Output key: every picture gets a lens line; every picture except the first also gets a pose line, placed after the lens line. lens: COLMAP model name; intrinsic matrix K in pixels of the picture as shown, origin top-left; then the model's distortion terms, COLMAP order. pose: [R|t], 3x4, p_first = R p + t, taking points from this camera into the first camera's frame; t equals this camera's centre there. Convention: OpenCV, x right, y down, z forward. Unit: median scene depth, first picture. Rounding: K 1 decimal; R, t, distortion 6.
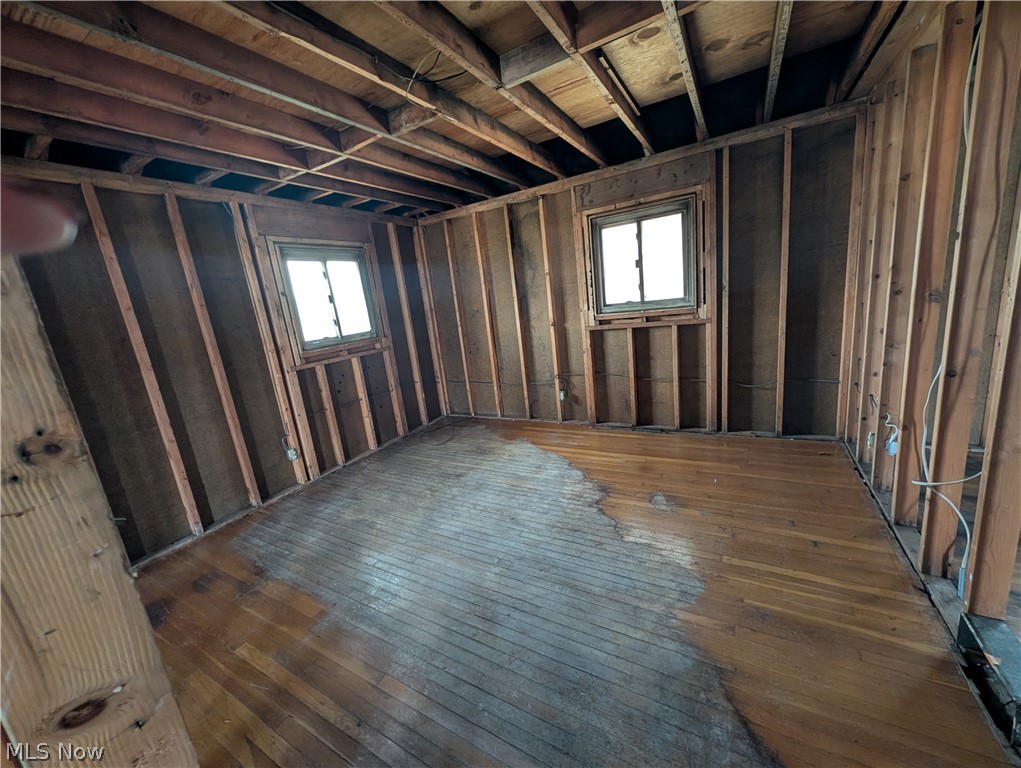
lens RADIAL K [[390.2, 0, 509.5], [0, 390.2, 382.8], [0, 0, 1]] dist [-0.000488, -0.000150]
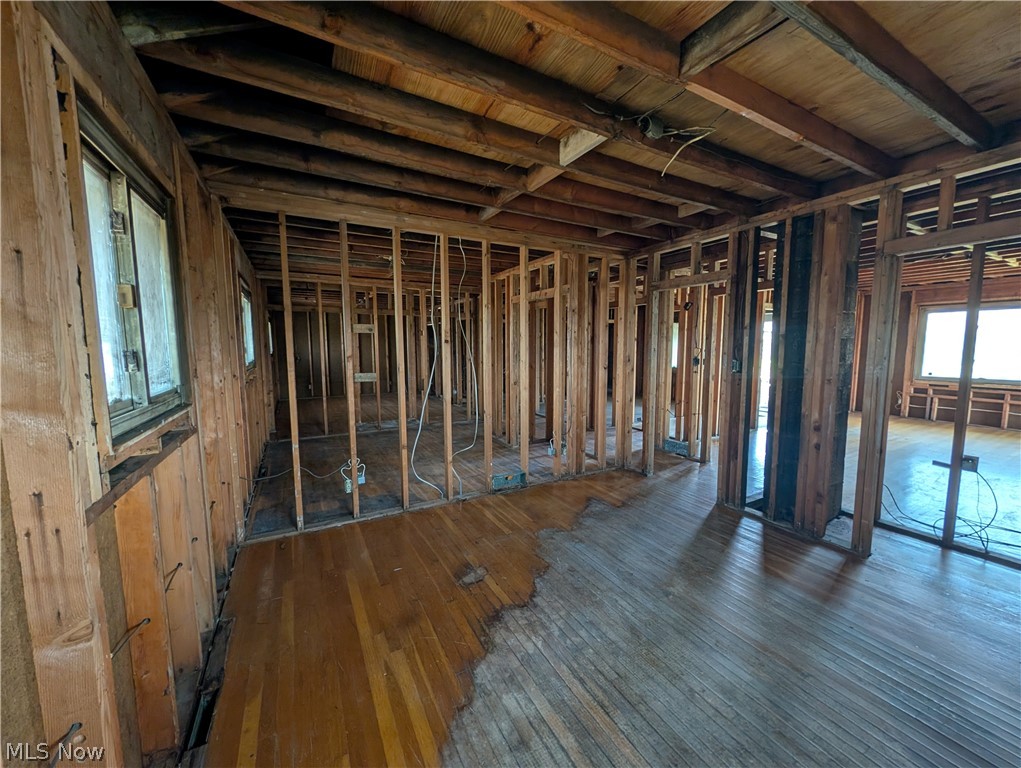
lens RADIAL K [[390.2, 0, 510.5], [0, 390.2, 384.3], [0, 0, 1]] dist [-0.000488, -0.000150]
pose [[-0.850401, 0.080917, 0.519876, -0.183253], [0.222138, 0.950934, 0.215359, -0.272490], [-0.476941, 0.298626, -0.826650, 1.374378]]
